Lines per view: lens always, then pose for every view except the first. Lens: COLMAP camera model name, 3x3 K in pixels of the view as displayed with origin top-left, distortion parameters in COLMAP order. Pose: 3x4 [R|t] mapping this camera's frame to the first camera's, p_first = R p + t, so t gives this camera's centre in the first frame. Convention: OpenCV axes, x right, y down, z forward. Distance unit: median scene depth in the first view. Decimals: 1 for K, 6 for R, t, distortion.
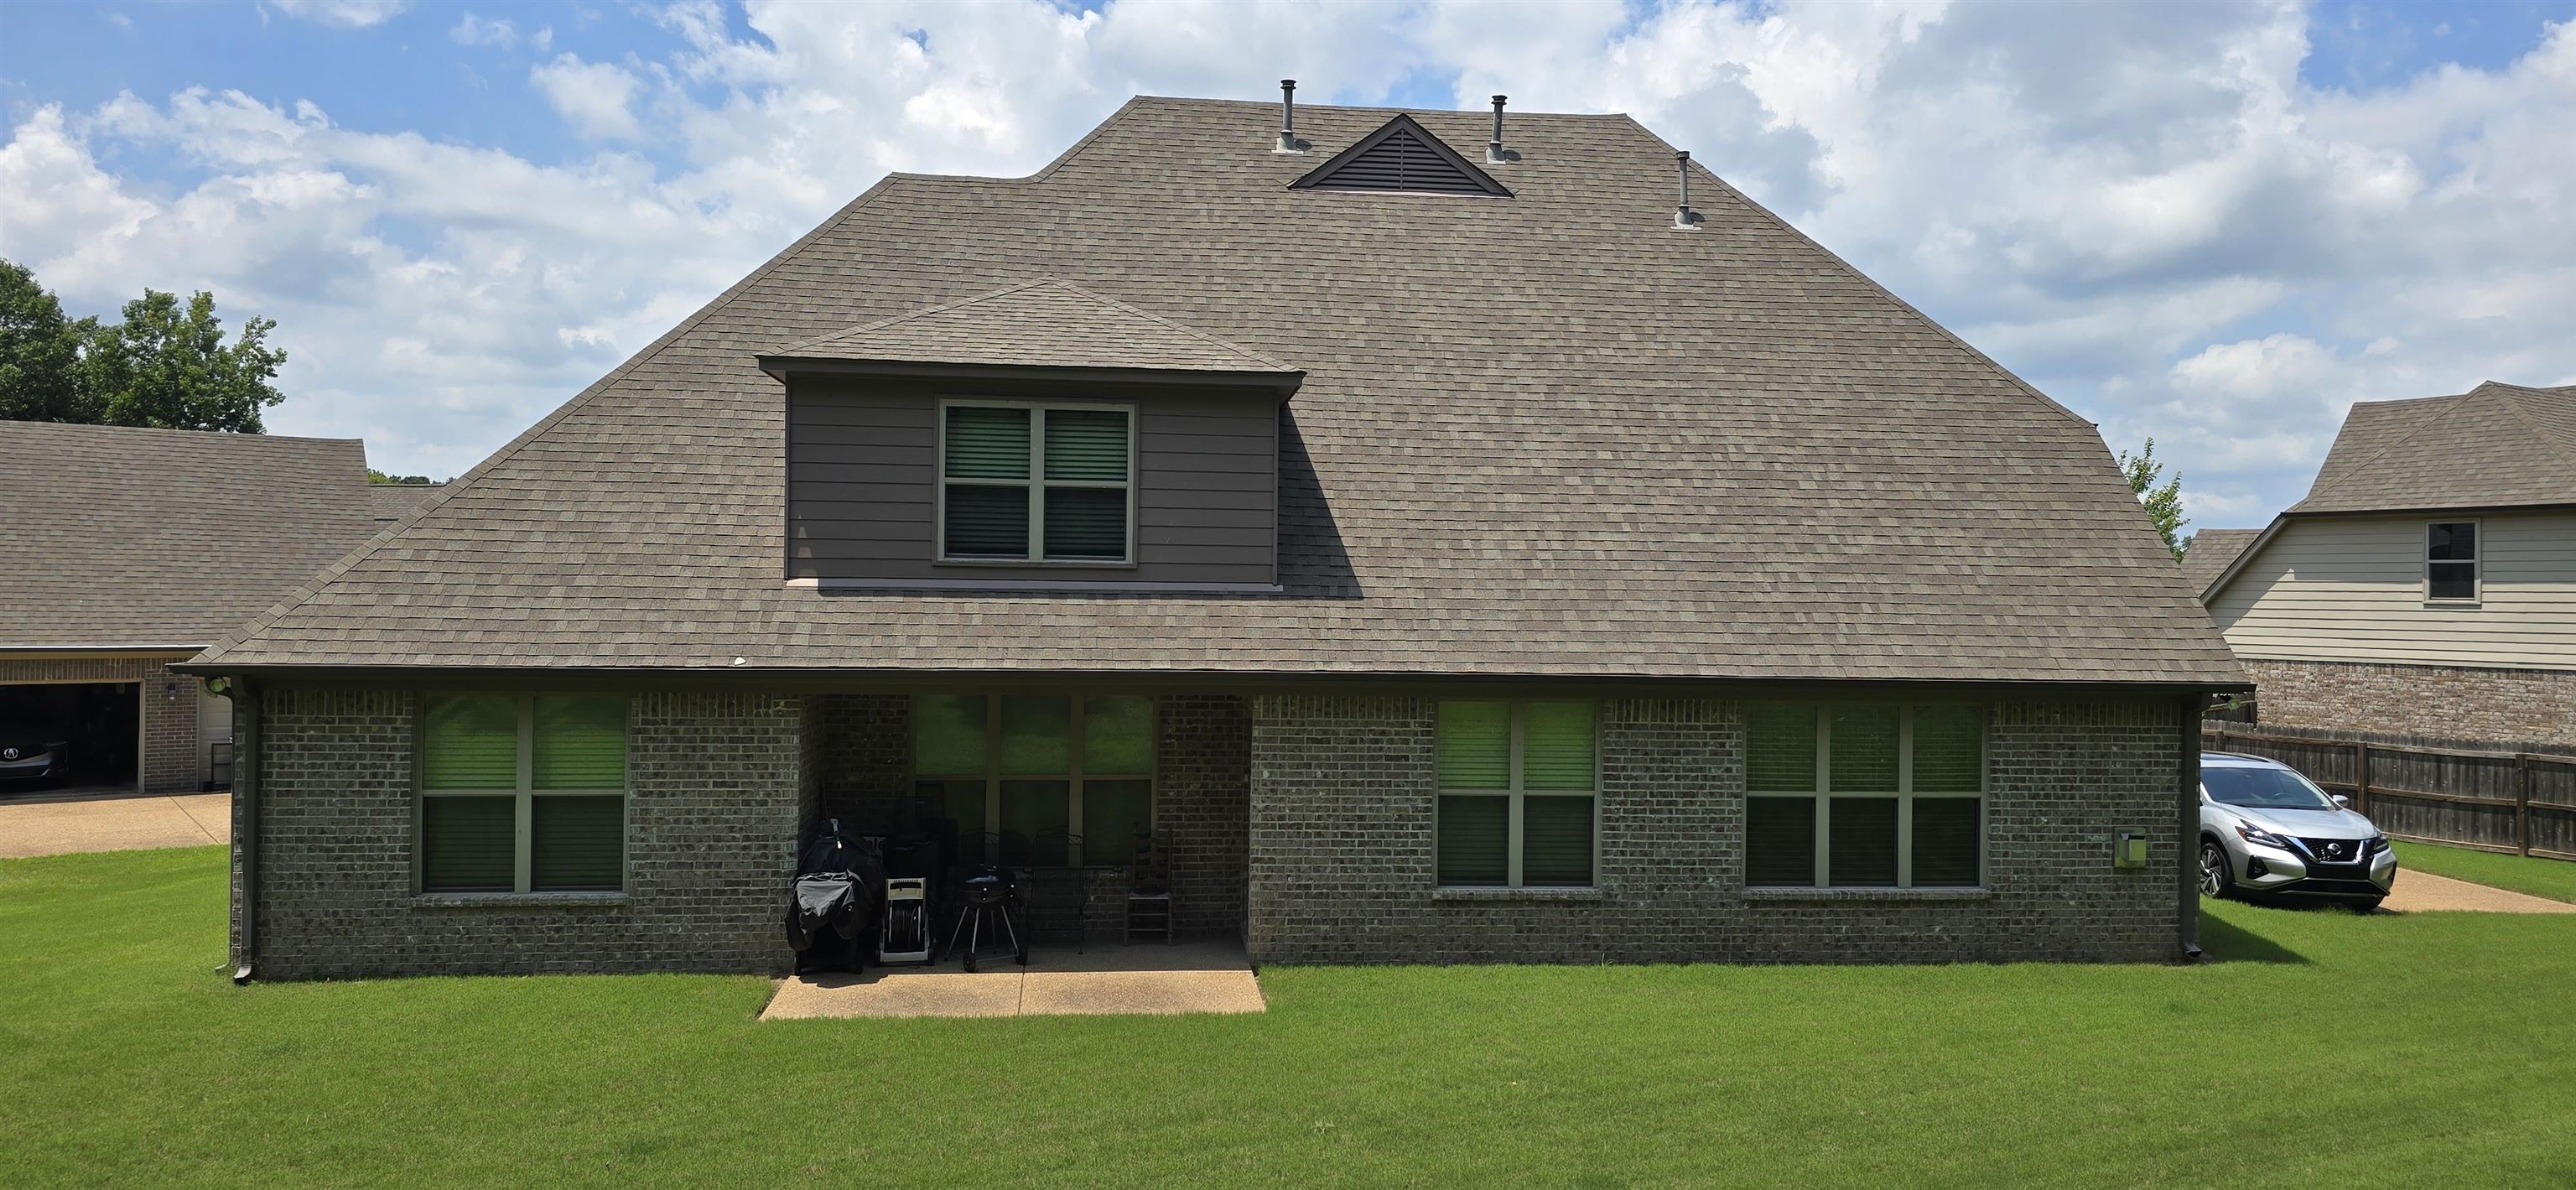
lens RADIAL K [[1619.9, 0, 1288.0], [0, 1619.9, 595.0], [0, 0, 1]] dist [0.030183, -0.000969]
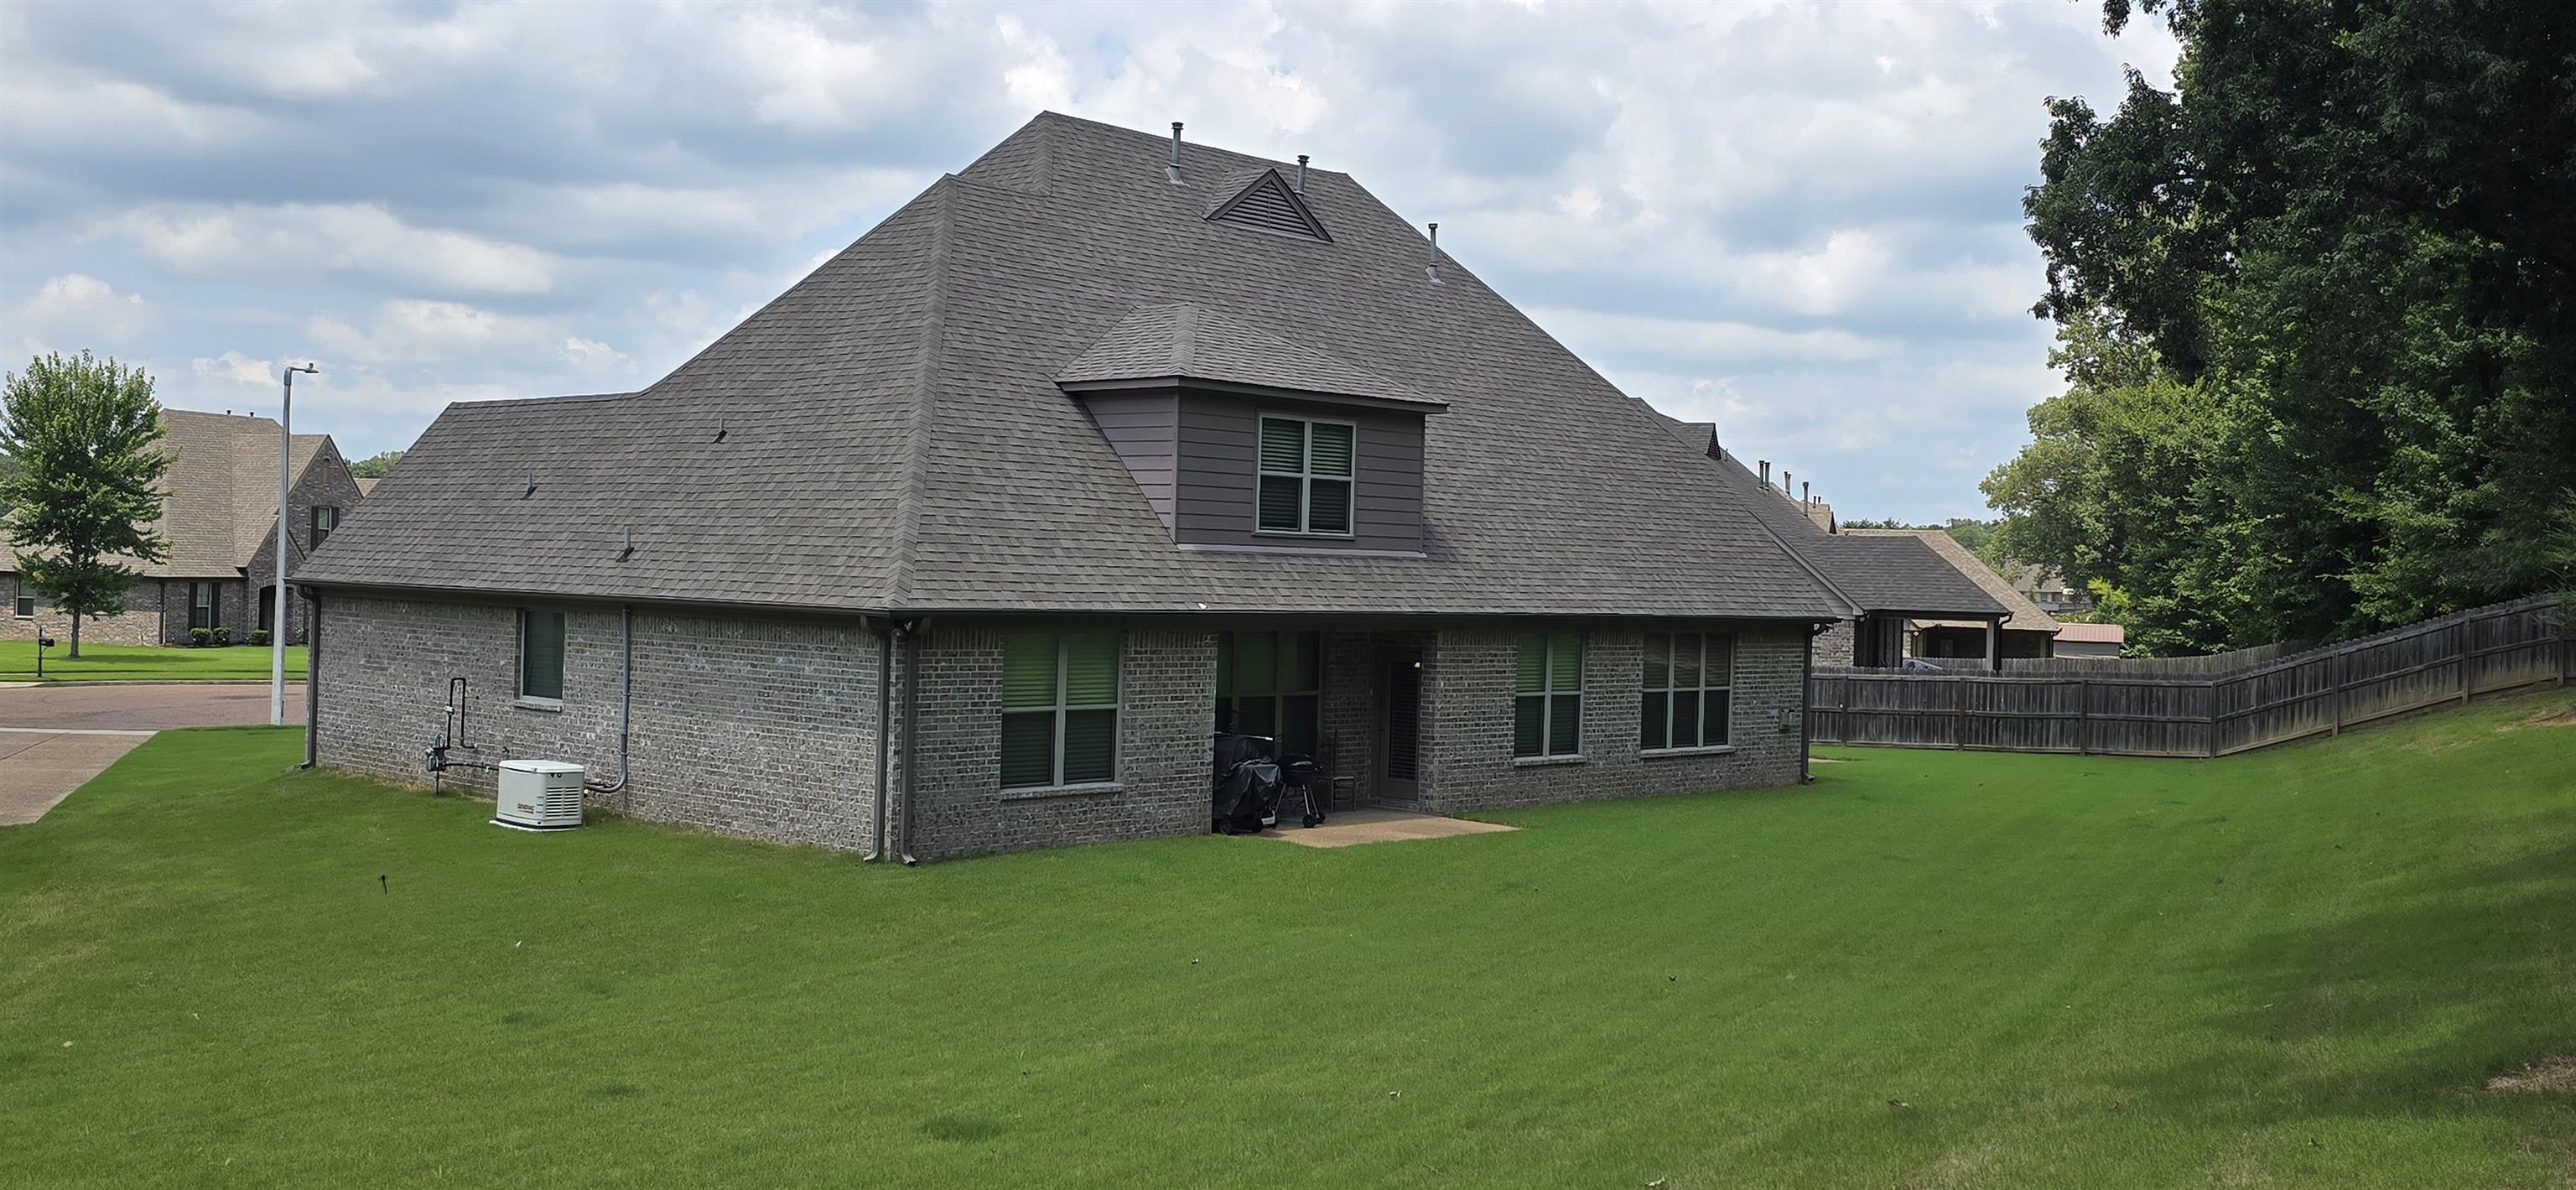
lens RADIAL K [[1619.9, 0, 1288.0], [0, 1619.9, 595.0], [0, 0, 1]] dist [0.030183, -0.000969]
pose [[0.857302, 0.007074, 0.514766, -0.864415], [-0.034104, 0.998490, 0.043076, -0.026898], [-0.513683, -0.054485, 0.856248, -0.166468]]
